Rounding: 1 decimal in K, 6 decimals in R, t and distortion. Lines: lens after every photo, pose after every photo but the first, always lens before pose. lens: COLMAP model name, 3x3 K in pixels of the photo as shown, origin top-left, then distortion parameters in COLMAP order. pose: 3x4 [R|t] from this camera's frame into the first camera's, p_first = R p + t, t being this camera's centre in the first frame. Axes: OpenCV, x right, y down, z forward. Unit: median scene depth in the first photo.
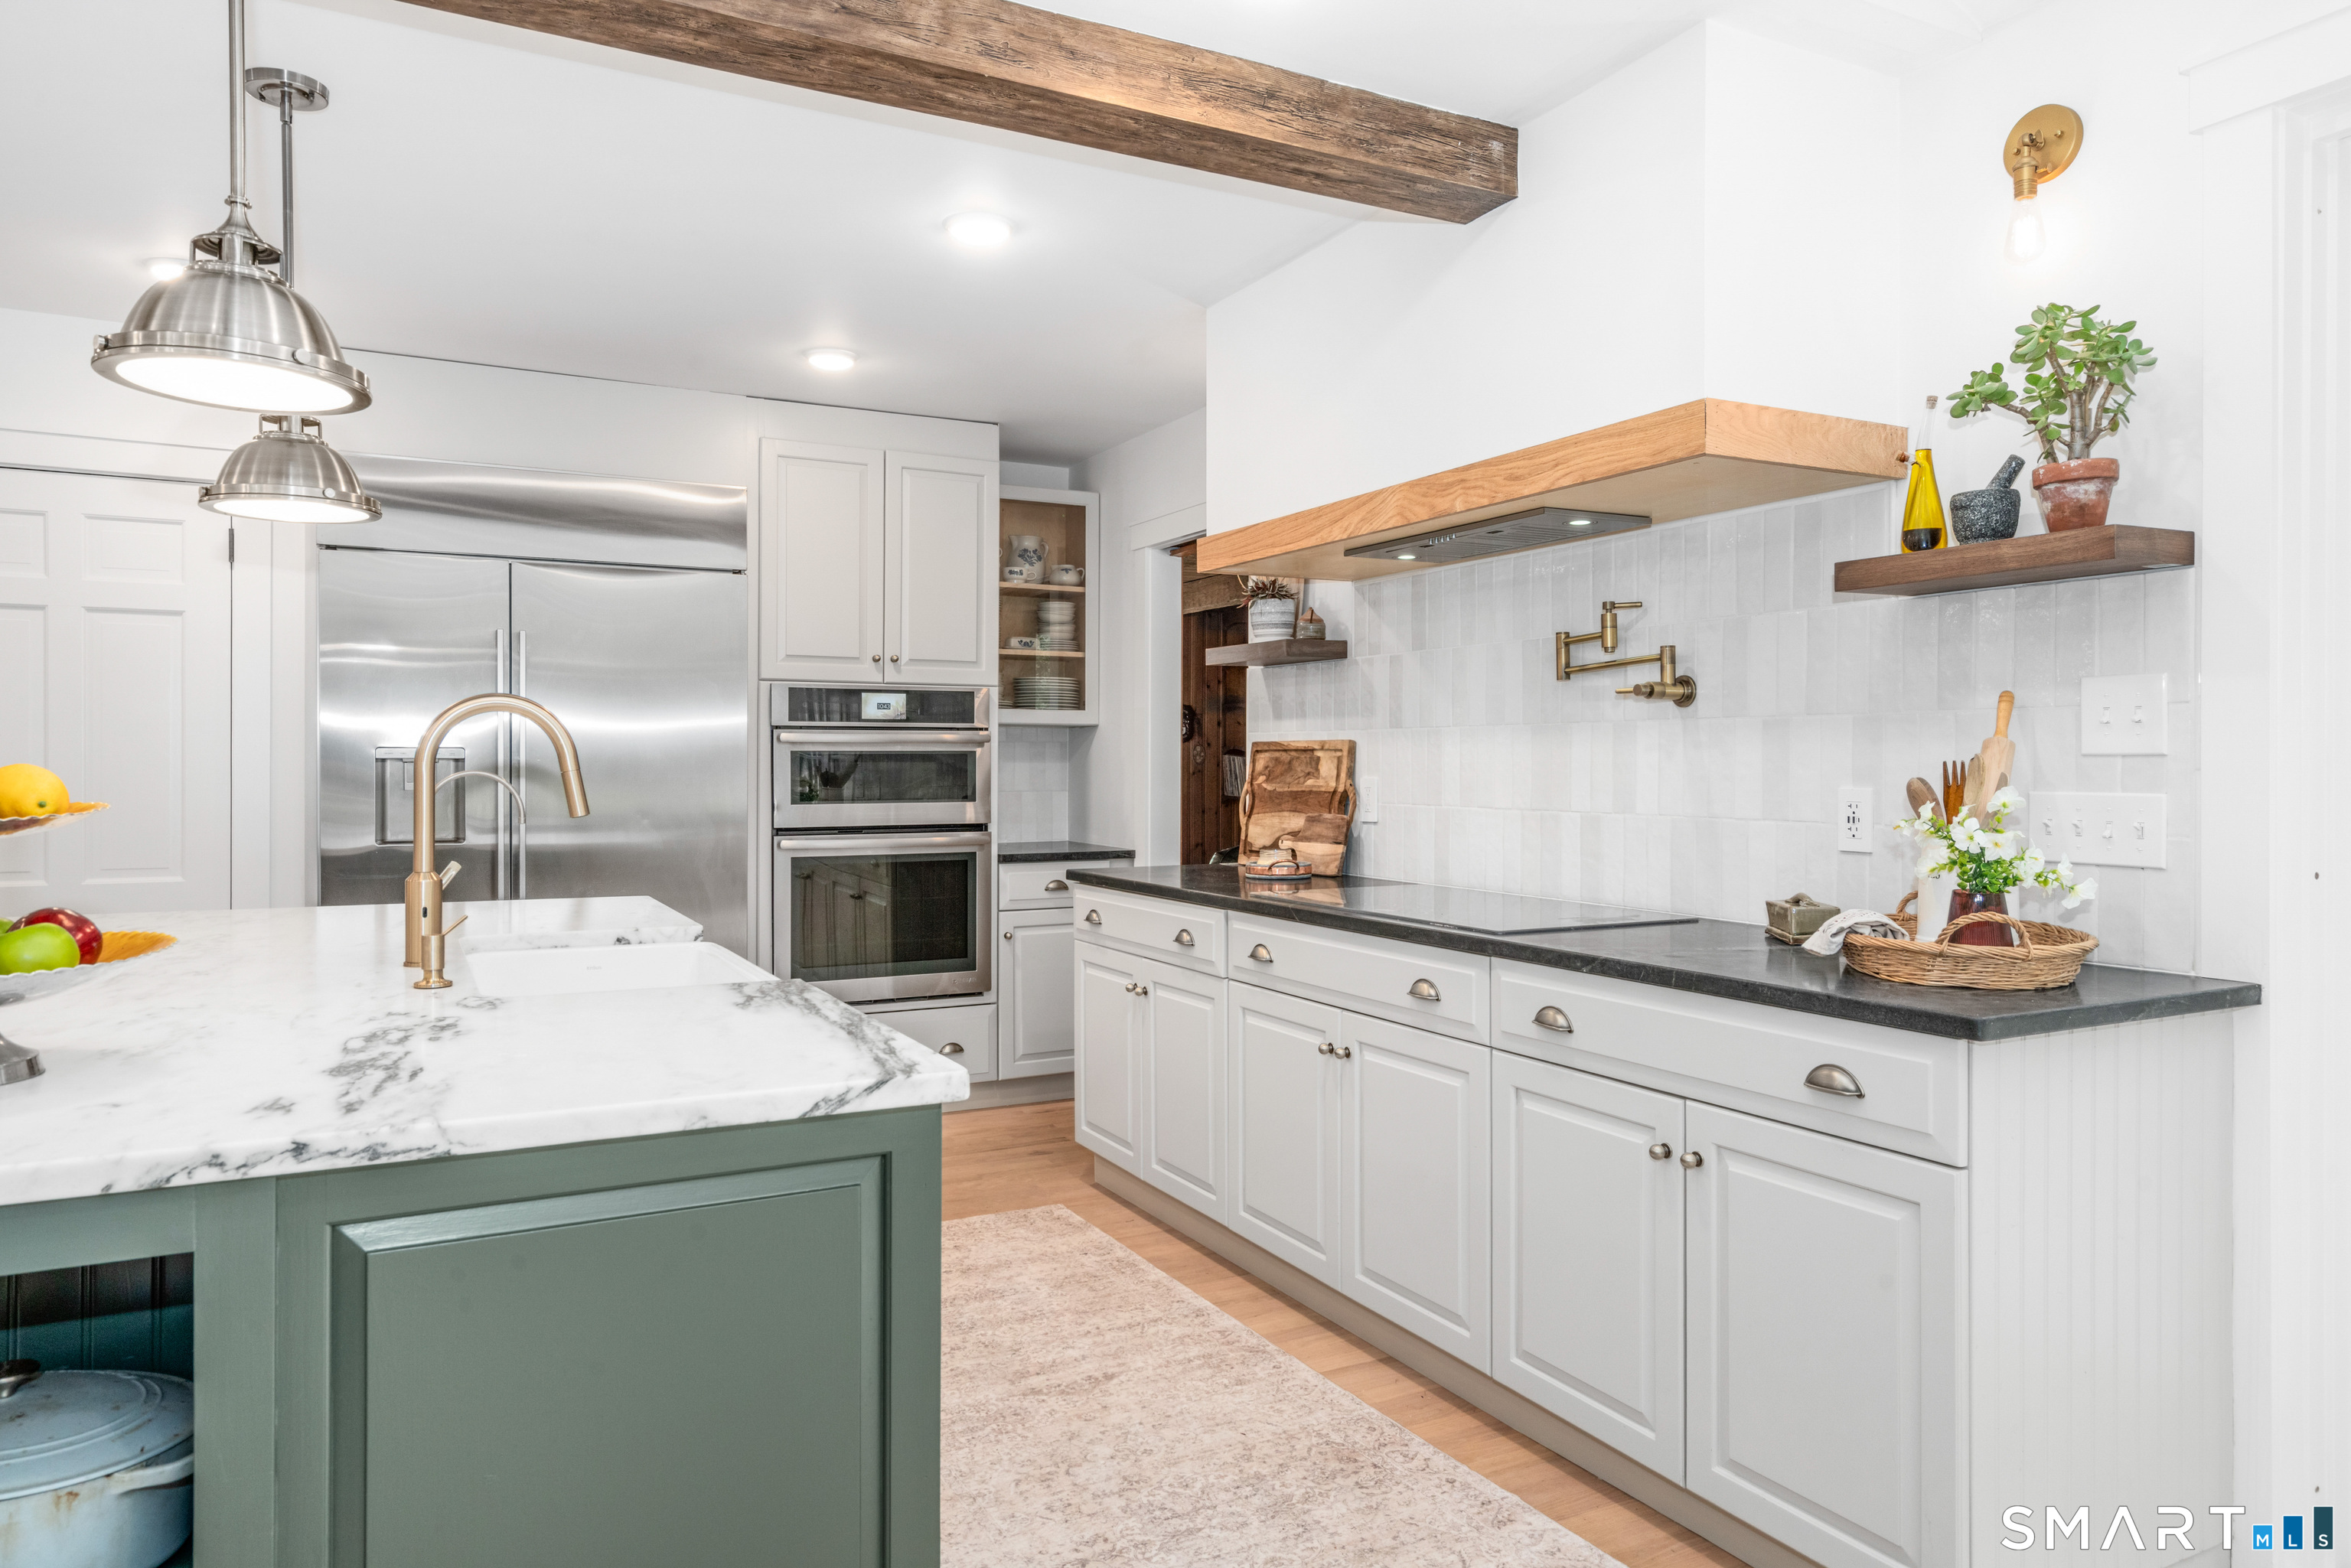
lens RADIAL K [[1476.4, 0, 1169.6], [0, 1476.4, 772.6], [0, 0, 1]] dist [0.008089, 0.002807]
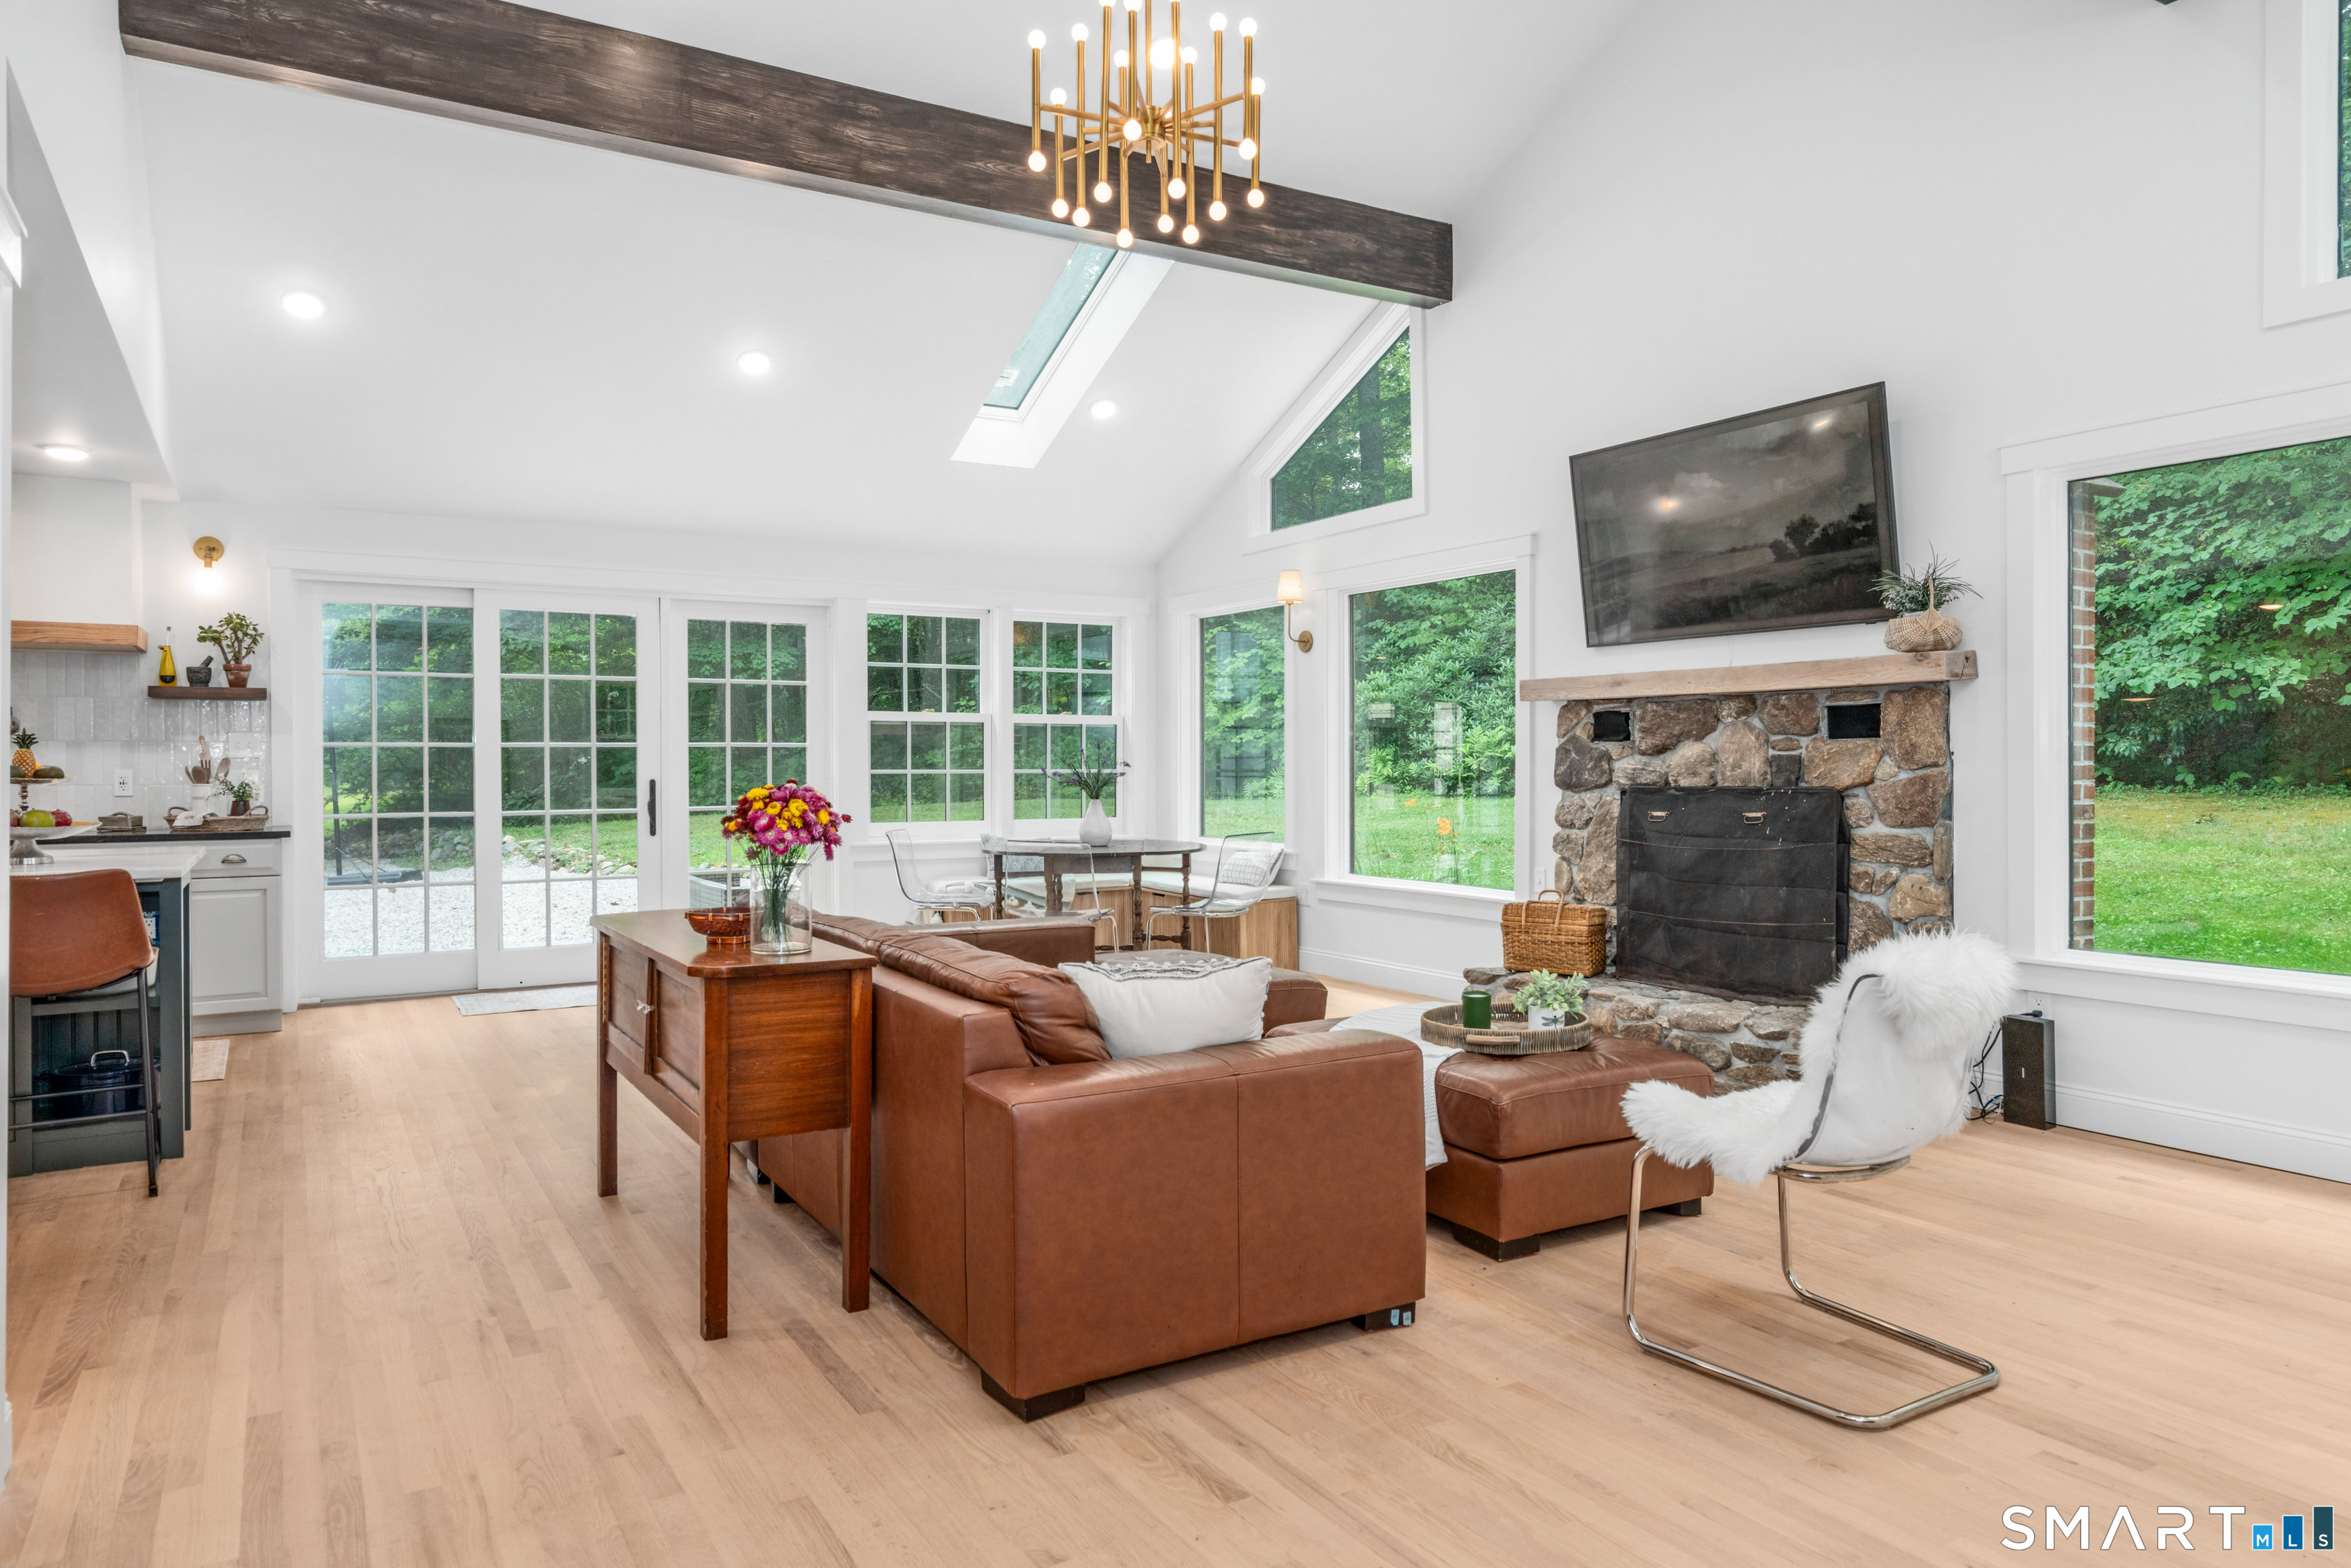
lens RADIAL K [[1476.4, 0, 1169.6], [0, 1476.4, 772.6], [0, 0, 1]] dist [0.008089, 0.002807]
pose [[-0.056580, -0.009686, 0.998351, -1.871962], [0.008177, 0.999915, 0.010164, 0.001998], [-0.998365, 0.008739, -0.056496, -0.555537]]
